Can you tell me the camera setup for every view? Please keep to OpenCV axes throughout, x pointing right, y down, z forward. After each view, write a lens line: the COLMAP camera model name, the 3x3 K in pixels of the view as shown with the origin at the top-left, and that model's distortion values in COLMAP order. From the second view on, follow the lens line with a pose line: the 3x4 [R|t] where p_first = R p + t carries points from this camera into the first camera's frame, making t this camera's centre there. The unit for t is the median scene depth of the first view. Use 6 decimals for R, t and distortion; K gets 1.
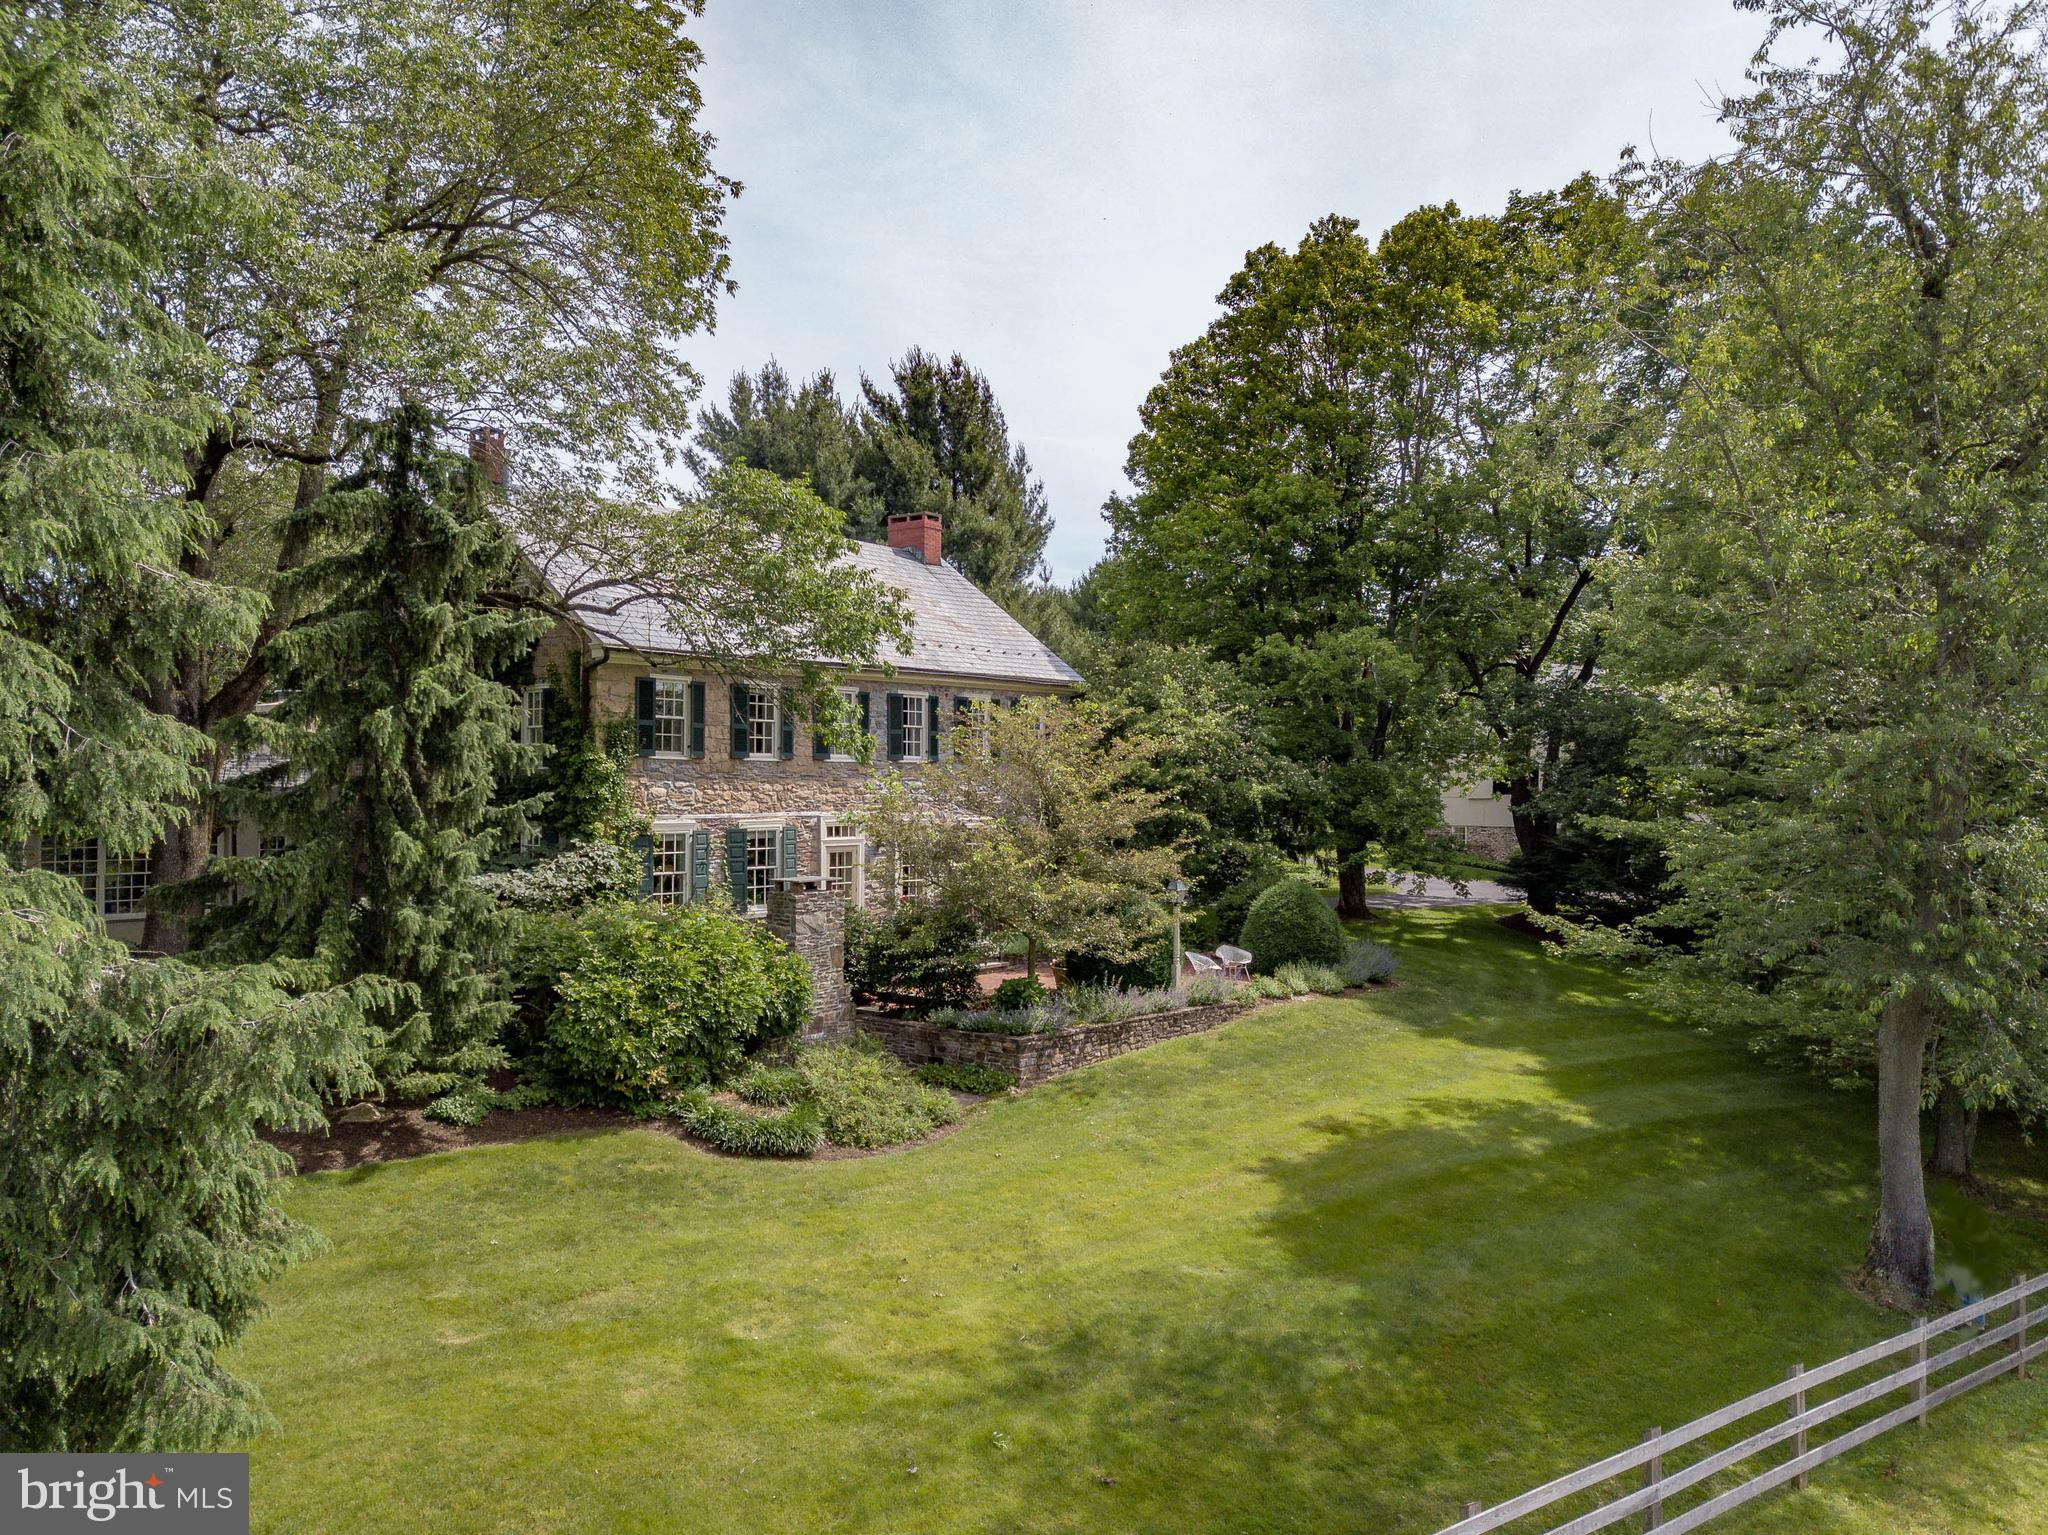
lens RADIAL K [[1593.0, 0, 1024.0], [0, 1593.0, 767.5], [0, 0, 1]] dist [0.089364, -0.104849]
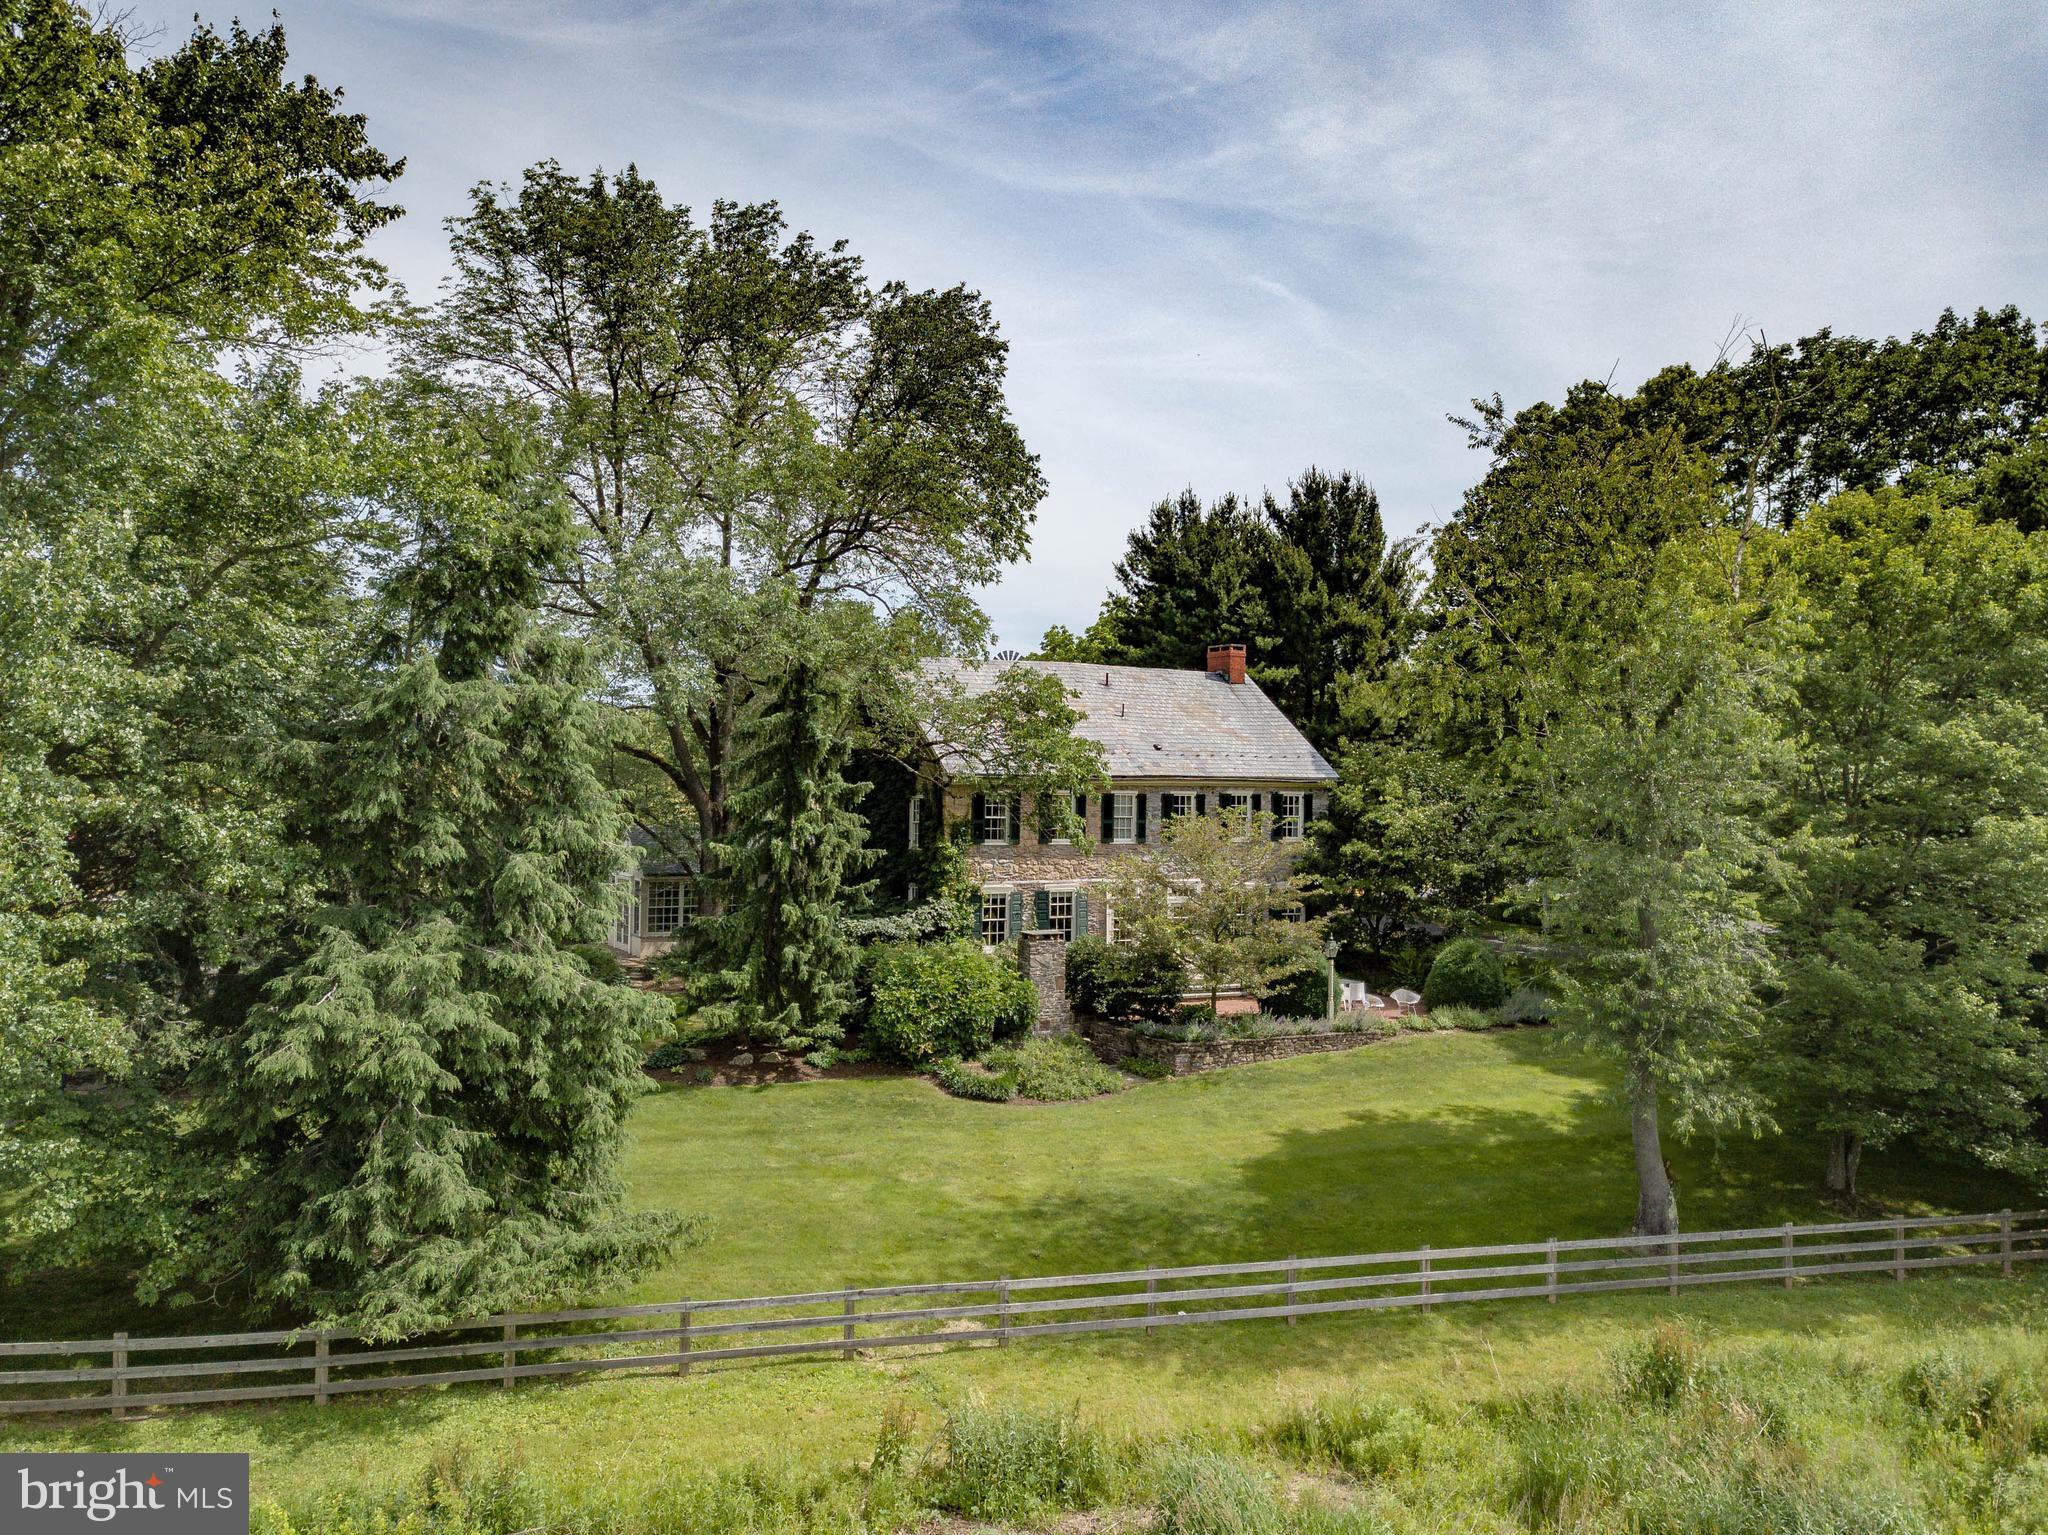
lens RADIAL K [[1660.7, 0, 1024.0], [0, 1660.7, 714.1], [0, 0, 1]] dist [0.228487, -0.586480]
pose [[0.931304, -0.008447, -0.364146, 0.486781], [-0.003216, 0.999501, -0.031410, -0.101845], [0.364229, 0.030423, 0.930812, -0.598338]]
